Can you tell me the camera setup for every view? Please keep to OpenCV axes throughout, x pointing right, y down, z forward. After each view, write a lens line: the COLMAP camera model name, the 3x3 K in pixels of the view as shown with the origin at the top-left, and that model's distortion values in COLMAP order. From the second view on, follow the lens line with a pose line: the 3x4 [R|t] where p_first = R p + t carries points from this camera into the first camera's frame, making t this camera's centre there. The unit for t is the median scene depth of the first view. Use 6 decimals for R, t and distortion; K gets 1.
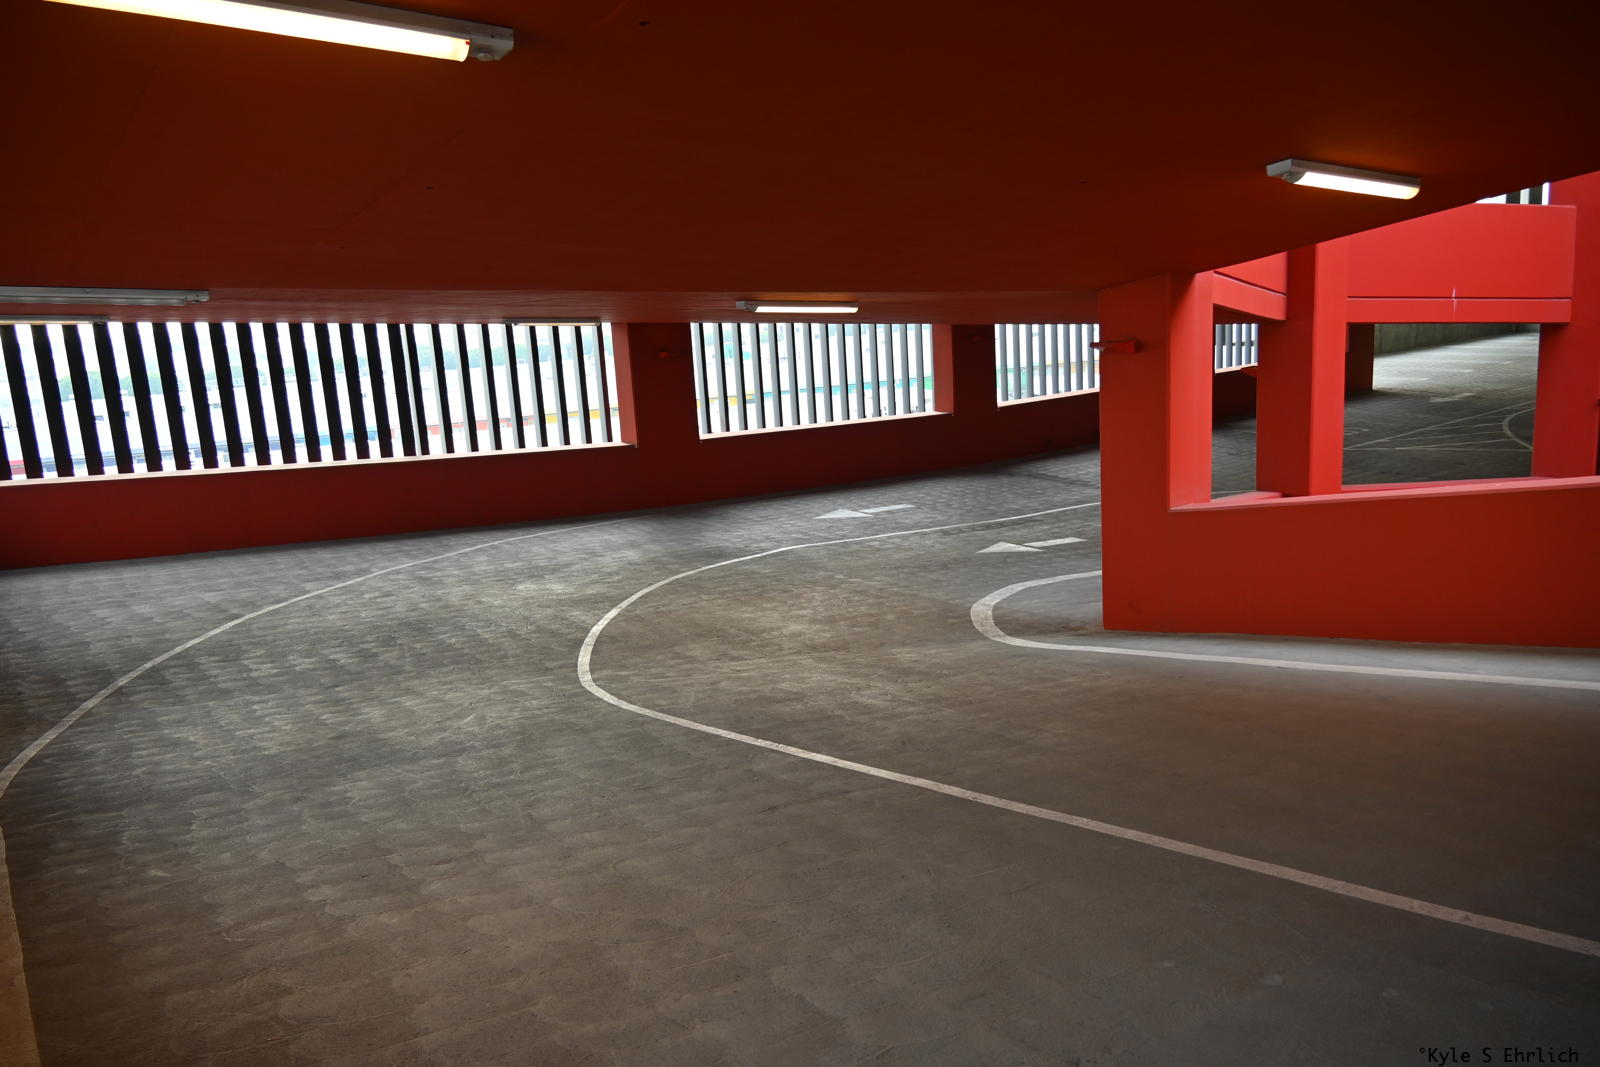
lens RADIAL K [[1208.7, 0, 800.0], [0, 1208.7, 533.5], [0, 0, 1]] dist [-0.002208, -0.011401]
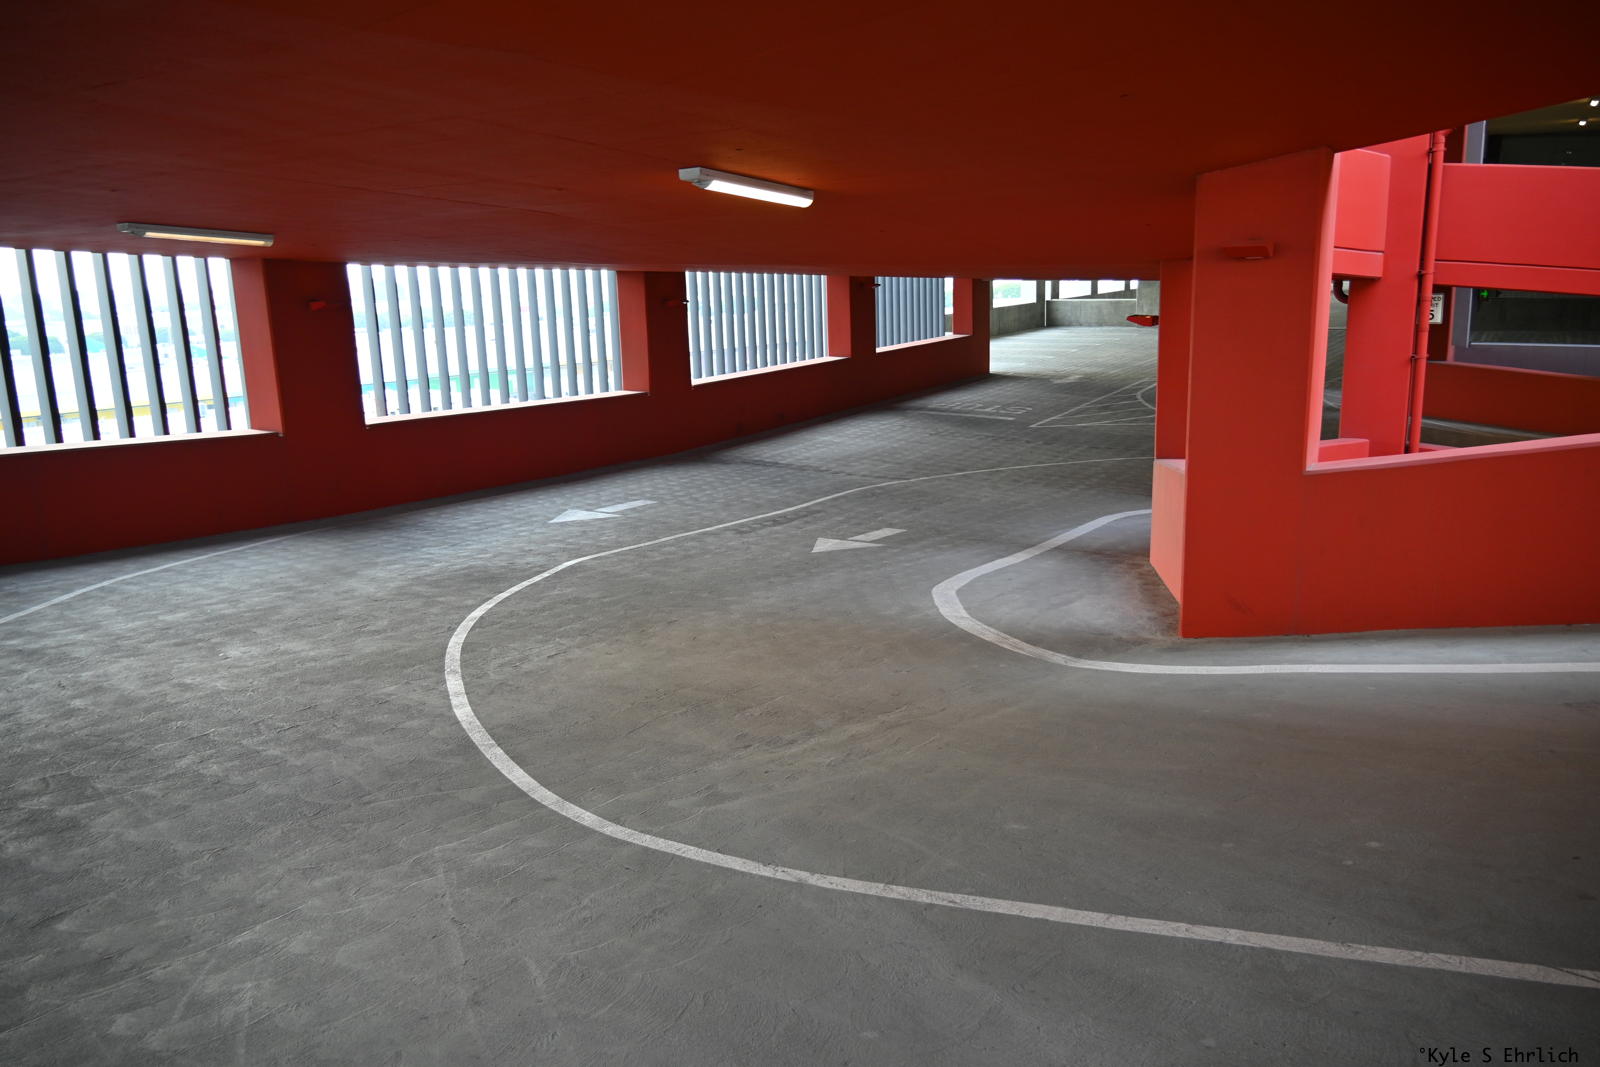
lens RADIAL K [[1208.7, 0, 800.0], [0, 1208.7, 533.5], [0, 0, 1]] dist [-0.002208, -0.011401]
pose [[0.912476, -0.054725, 0.405454, -0.244917], [0.056643, 0.998368, 0.007278, -0.003592], [-0.405191, 0.016325, 0.914086, 0.383864]]
